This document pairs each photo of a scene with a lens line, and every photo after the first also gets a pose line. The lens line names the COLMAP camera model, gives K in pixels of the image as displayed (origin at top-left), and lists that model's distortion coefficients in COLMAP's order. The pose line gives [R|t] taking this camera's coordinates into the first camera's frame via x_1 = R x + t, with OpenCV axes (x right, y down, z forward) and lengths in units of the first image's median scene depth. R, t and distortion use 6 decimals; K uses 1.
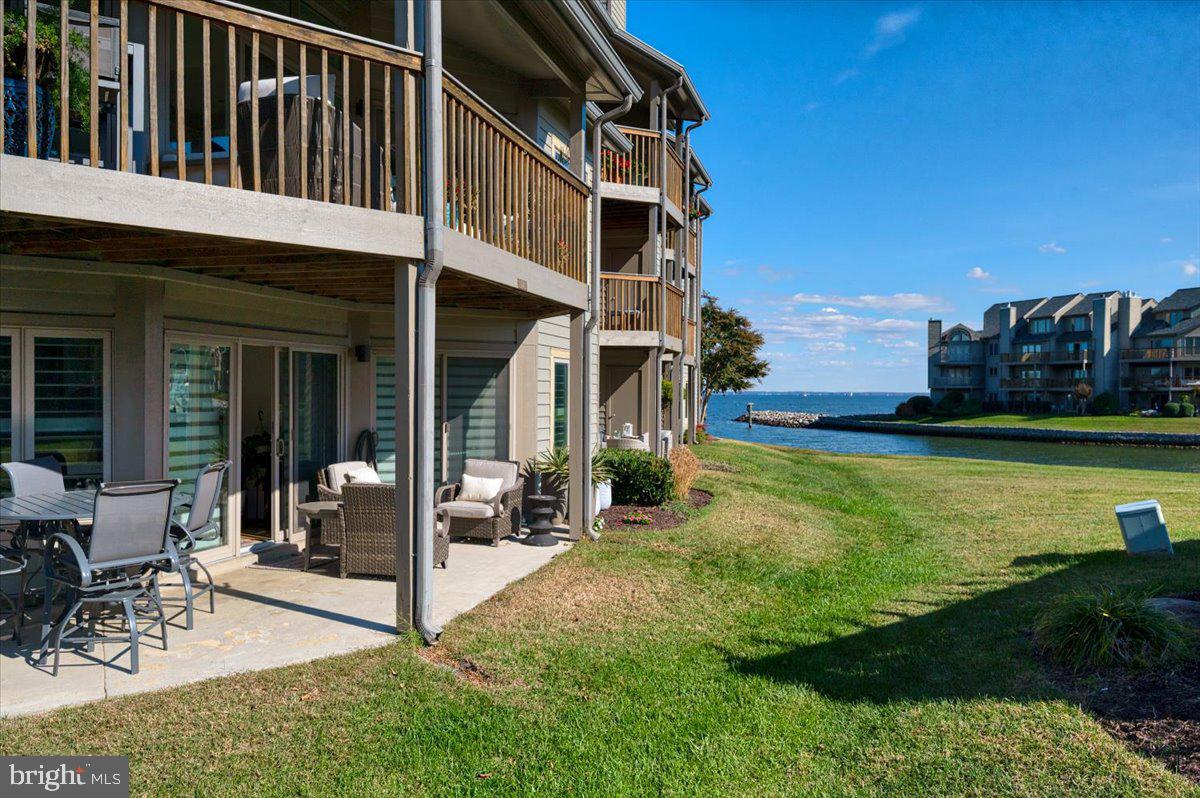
lens RADIAL K [[873.8, 0, 600.0], [0, 873.8, 399.0], [0, 0, 1]] dist [-0.000557, 0.000939]
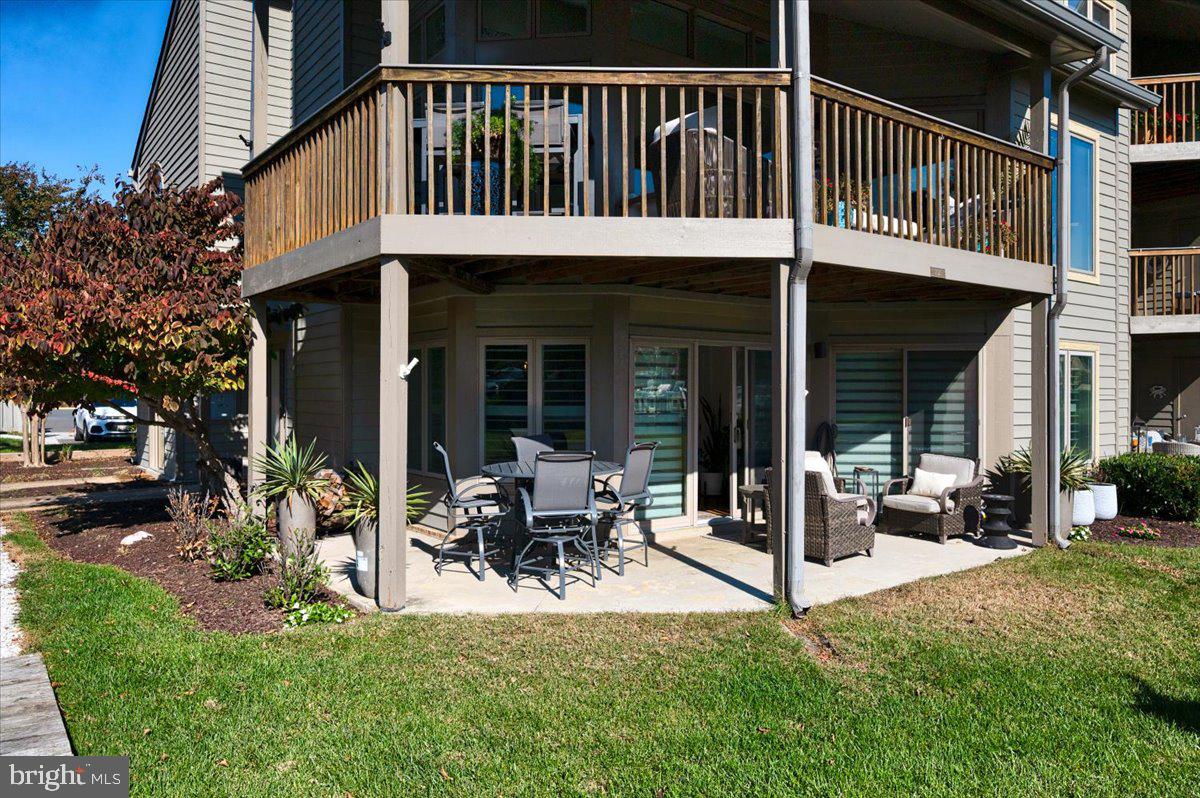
lens RADIAL K [[848.8, 0, 601.1], [0, 848.8, 387.2], [0, 0, 1]] dist [-0.001429, 0.002781]
pose [[0.793500, -0.008194, -0.608515, 0.203080], [-0.001846, 0.999872, -0.015871, 0.013533], [0.608567, 0.013717, 0.793384, 0.022025]]
